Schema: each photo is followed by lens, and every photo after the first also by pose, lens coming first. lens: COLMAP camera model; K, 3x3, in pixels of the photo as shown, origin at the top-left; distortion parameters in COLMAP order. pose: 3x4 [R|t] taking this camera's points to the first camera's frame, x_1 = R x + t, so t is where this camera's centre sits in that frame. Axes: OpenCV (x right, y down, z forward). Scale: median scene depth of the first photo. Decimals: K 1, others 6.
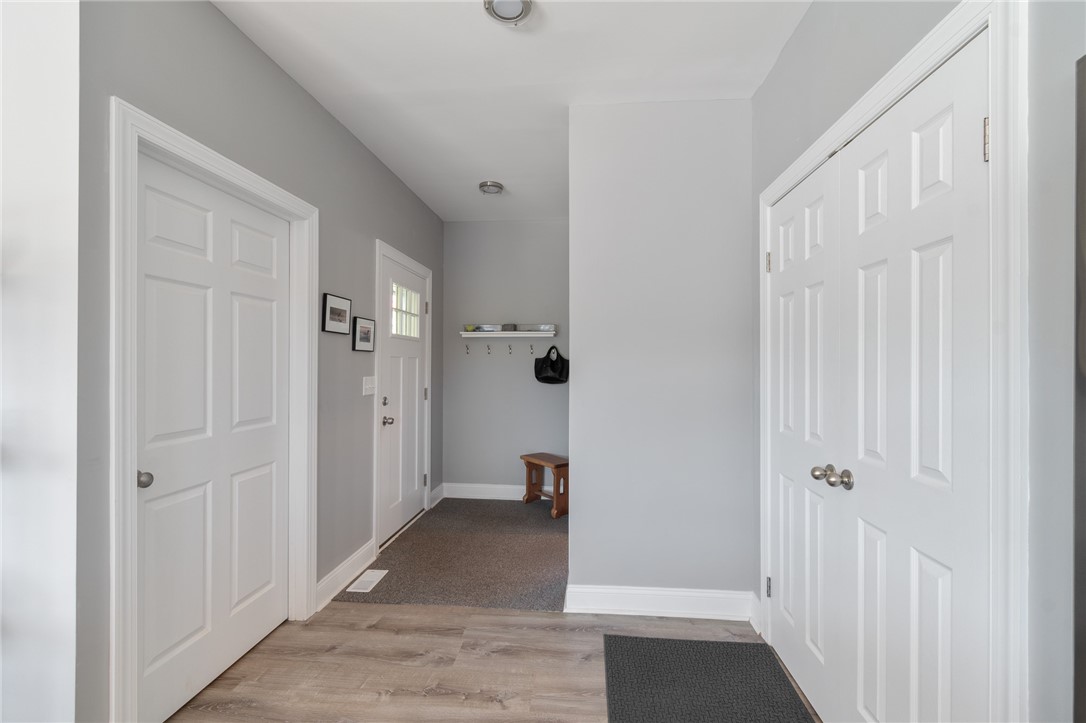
lens RADIAL K [[493.7, 0, 537.8], [0, 493.7, 362.4], [0, 0, 1]] dist [0.001881, -0.000004]
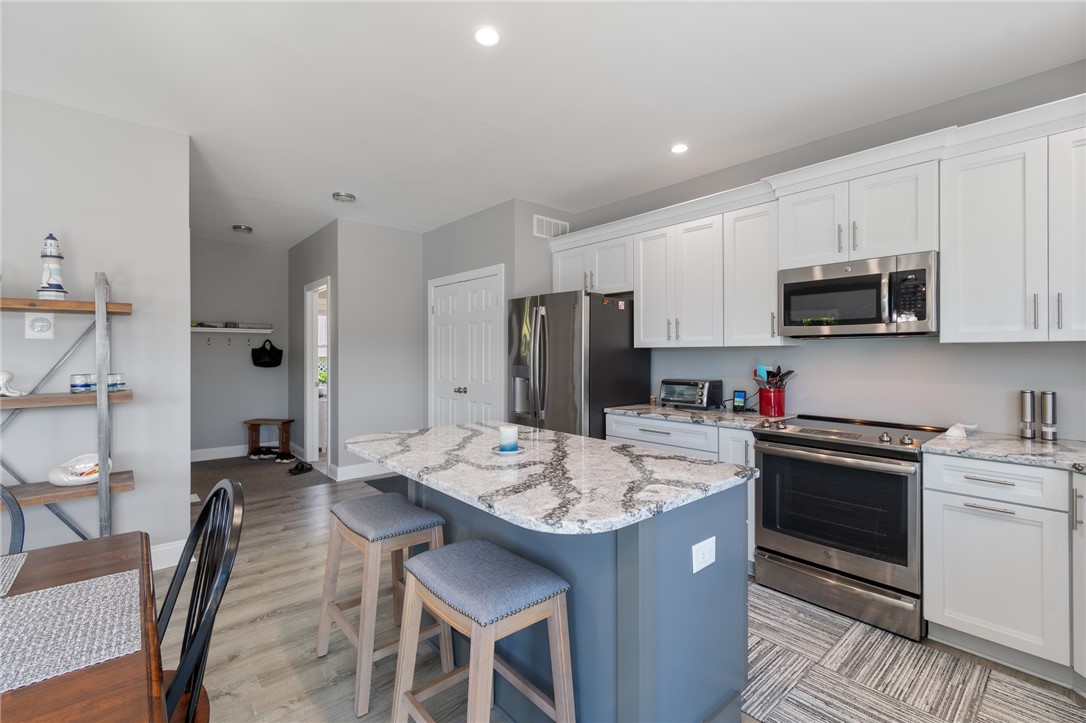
lens RADIAL K [[493.7, 0, 541.9], [0, 493.7, 351.8], [0, 0, 1]] dist [0.001881, -0.000004]
pose [[0.699739, -0.001273, 0.714397, -0.790554], [-0.000880, 0.999996, 0.002644, -0.007356], [-0.714398, -0.002479, 0.699735, -0.955113]]
